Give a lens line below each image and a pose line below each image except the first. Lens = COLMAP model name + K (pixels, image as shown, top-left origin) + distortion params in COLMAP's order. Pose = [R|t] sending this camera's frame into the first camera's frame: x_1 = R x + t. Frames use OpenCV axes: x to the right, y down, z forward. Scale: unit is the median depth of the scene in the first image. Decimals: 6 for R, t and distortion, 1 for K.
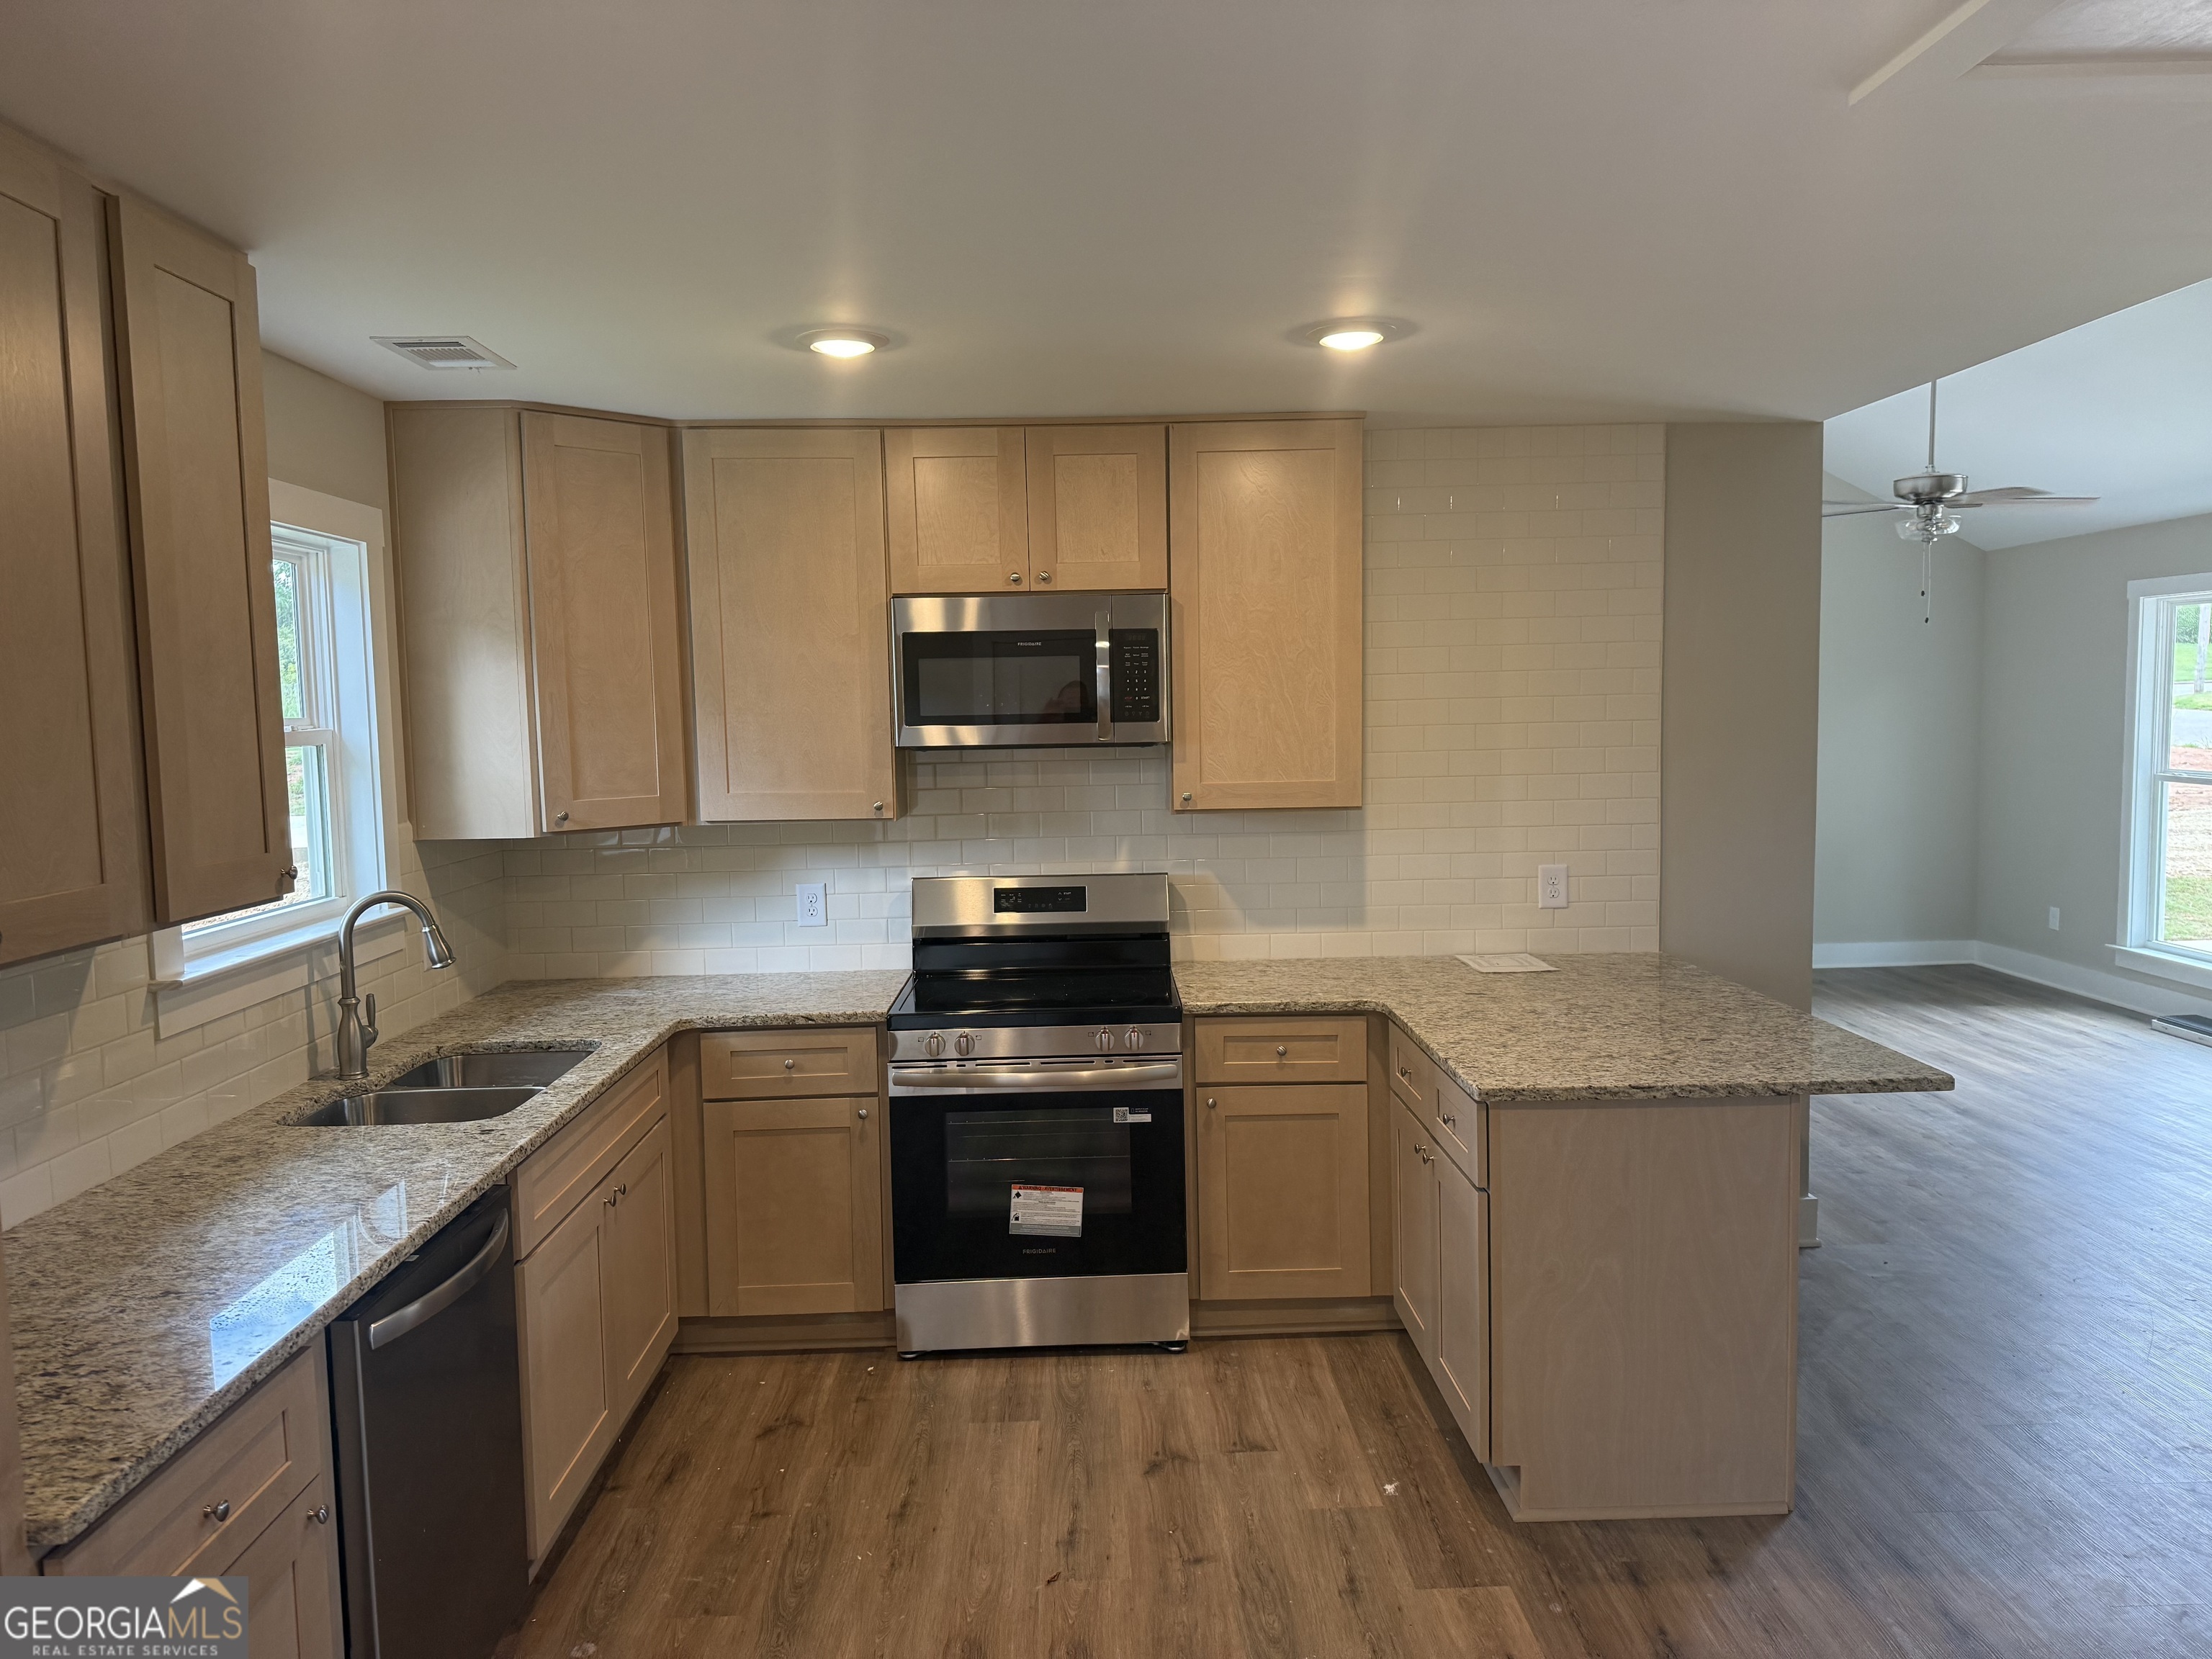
lens RADIAL K [[1551.7, 0, 1108.4], [0, 1551.7, 821.8], [0, 0, 1]] dist [0.199837, -0.301773]
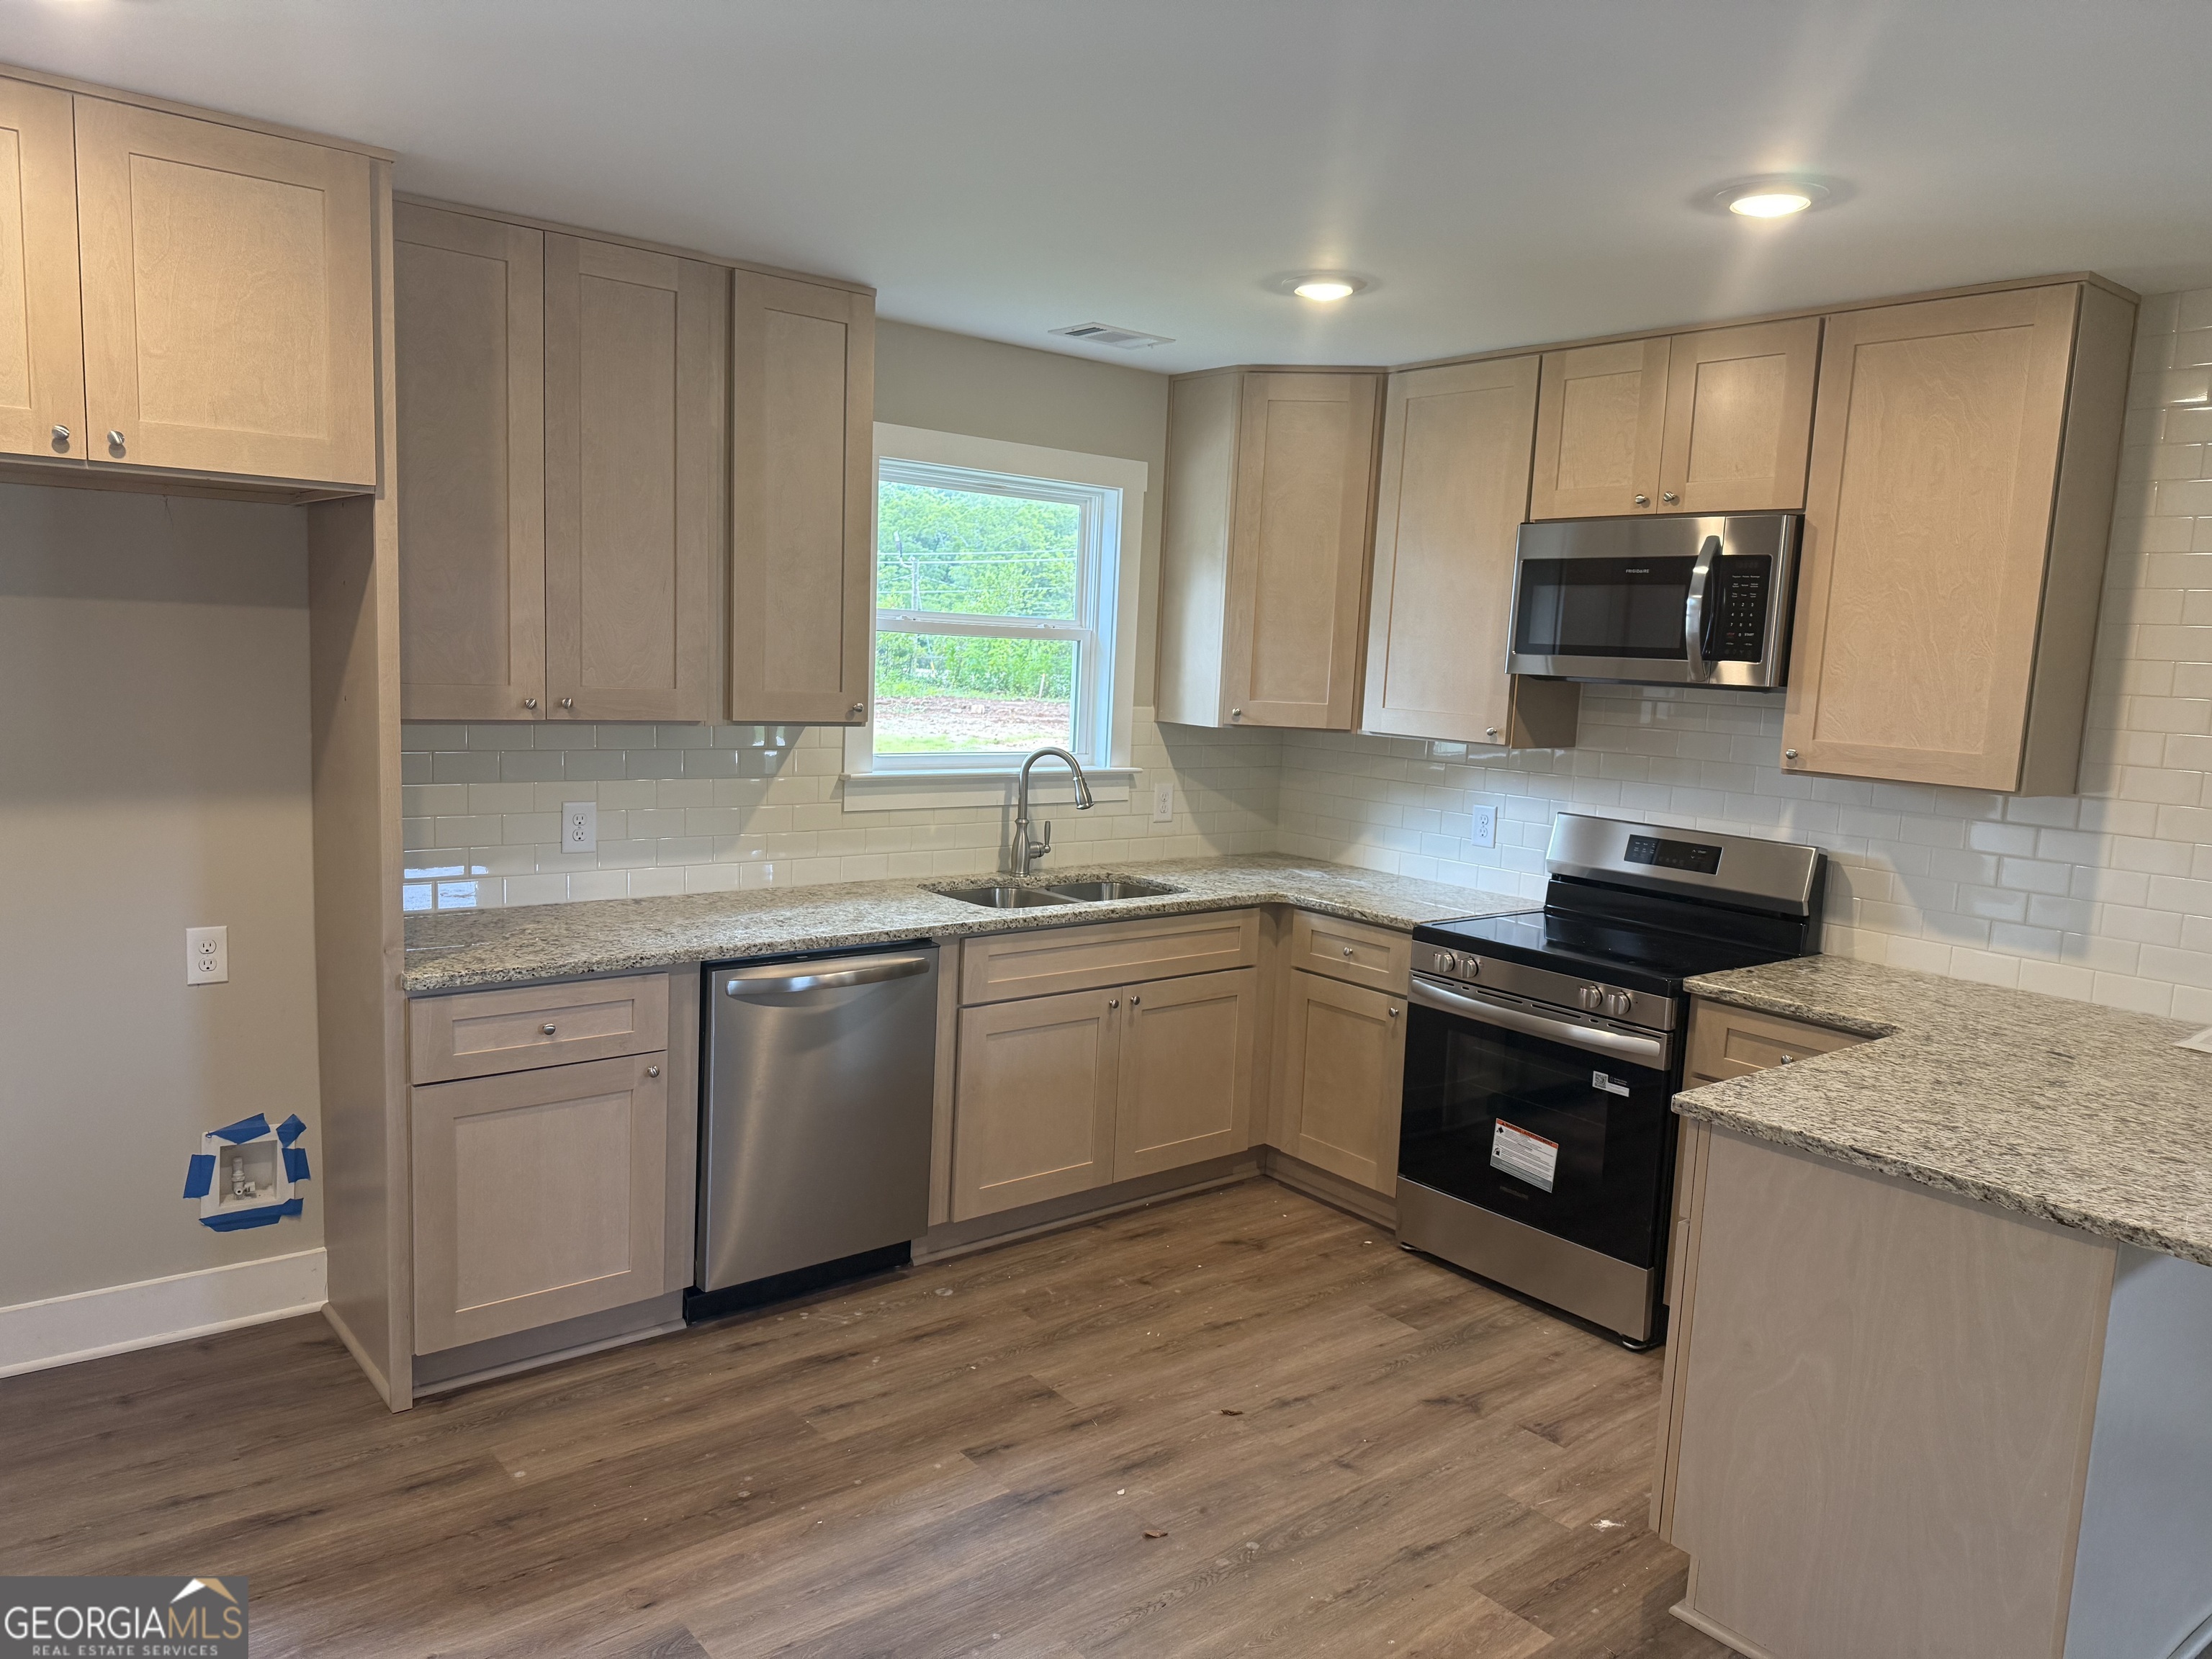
lens RADIAL K [[1551.7, 0, 1108.4], [0, 1551.7, 821.8], [0, 0, 1]] dist [0.199837, -0.301773]
pose [[0.618235, 0.140773, -0.773284, 0.532003], [-0.117566, 0.989325, 0.086108, -0.011395], [0.777151, 0.037677, 0.628185, 0.173710]]
